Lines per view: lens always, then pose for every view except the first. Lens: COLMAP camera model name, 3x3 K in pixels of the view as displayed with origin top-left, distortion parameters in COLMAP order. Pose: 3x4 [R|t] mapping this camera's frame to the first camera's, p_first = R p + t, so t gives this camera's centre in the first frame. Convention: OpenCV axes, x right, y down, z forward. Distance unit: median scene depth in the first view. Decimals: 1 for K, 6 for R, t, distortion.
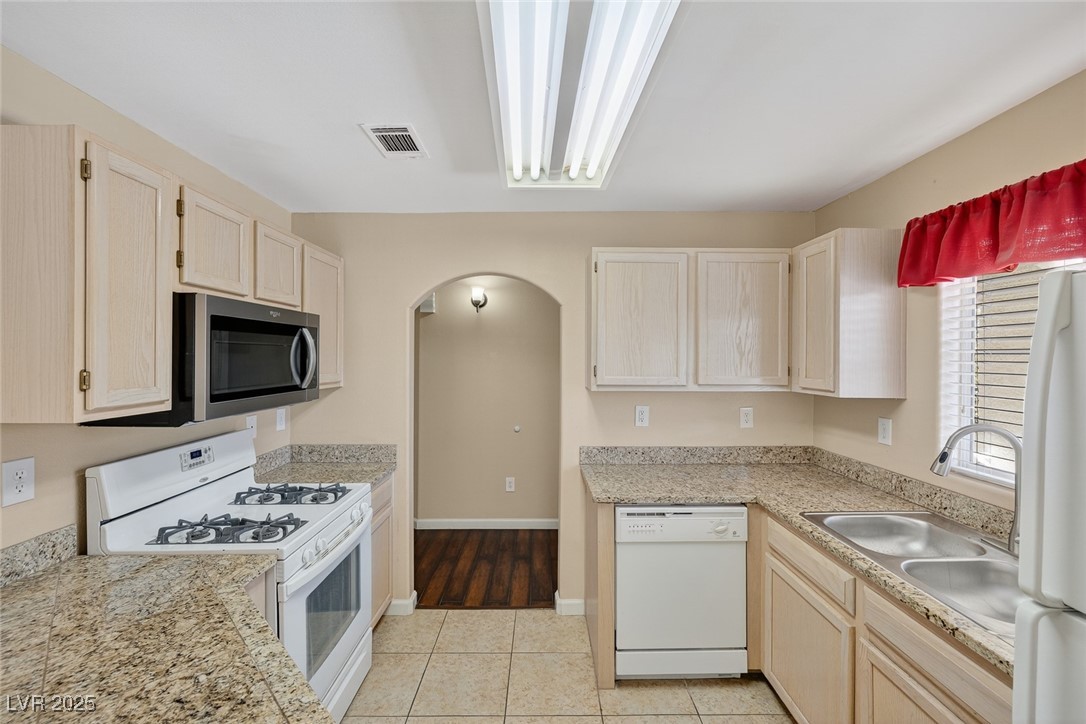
lens RADIAL K [[452.6, 0, 544.6], [0, 452.6, 361.5], [0, 0, 1]] dist [-0.000978, -0.000103]
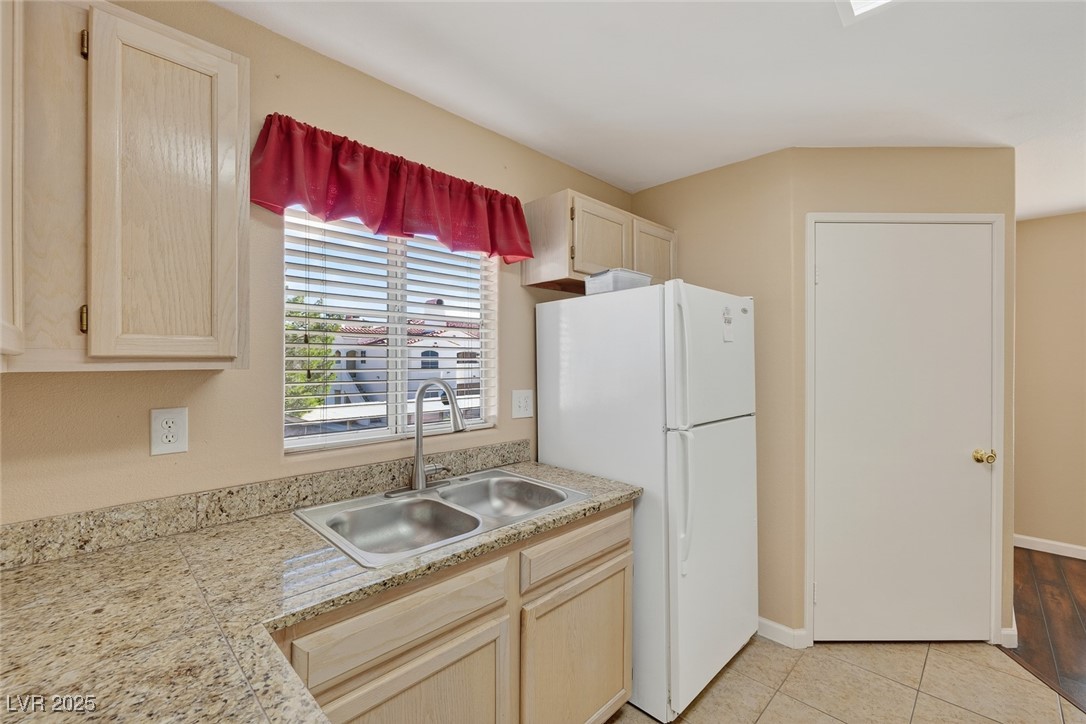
lens RADIAL K [[450.2, 0, 543.0], [0, 450.2, 362.0], [0, 0, 1]] dist [-0.001291, -0.000207]
pose [[-0.701943, -0.005323, 0.712214, 0.013485], [0.004343, 0.999921, 0.011754, 0.065663], [-0.712220, 0.011344, -0.701864, 1.124732]]
